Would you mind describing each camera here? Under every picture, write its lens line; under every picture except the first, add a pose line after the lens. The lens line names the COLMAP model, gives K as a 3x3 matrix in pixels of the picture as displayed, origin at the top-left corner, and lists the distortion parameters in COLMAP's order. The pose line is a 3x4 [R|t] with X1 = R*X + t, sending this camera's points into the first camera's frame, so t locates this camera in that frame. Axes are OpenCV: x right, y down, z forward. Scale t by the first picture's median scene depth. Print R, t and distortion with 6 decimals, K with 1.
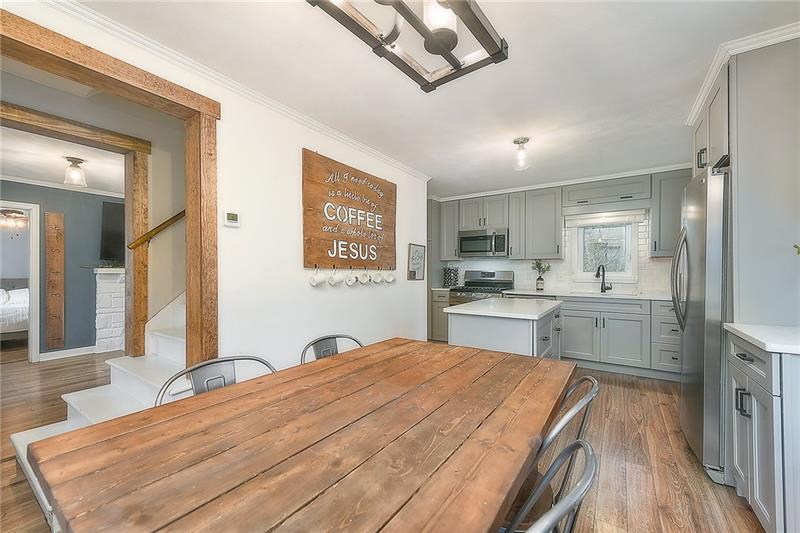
lens RADIAL K [[299.5, 0, 386.4], [0, 299.5, 273.4], [0, 0, 1]] dist [-0.000965, -0.000047]
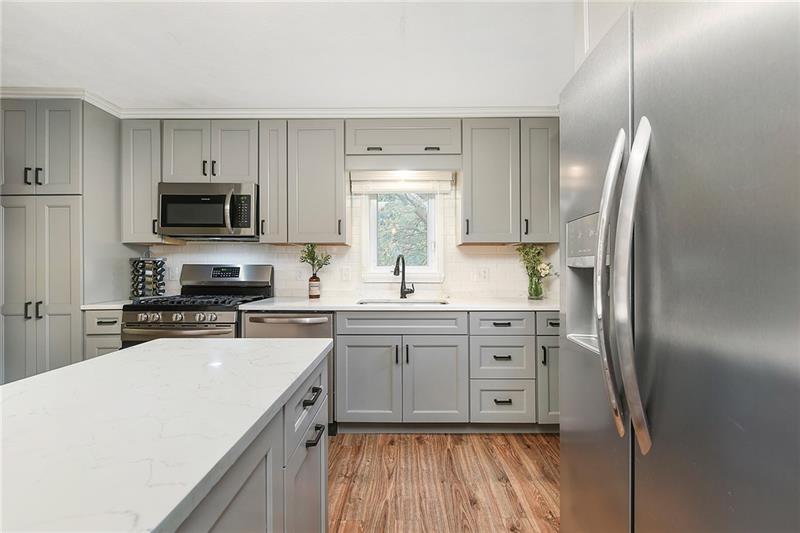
lens RADIAL K [[322.4, 0, 400.1], [0, 322.4, 266.1], [0, 0, 1]] dist [-0.014424, -0.000442]
pose [[0.795988, -0.001976, 0.605310, 0.301021], [0.007920, 0.999943, -0.007149, 0.000224], [-0.605261, 0.010485, 0.795958, 0.453658]]
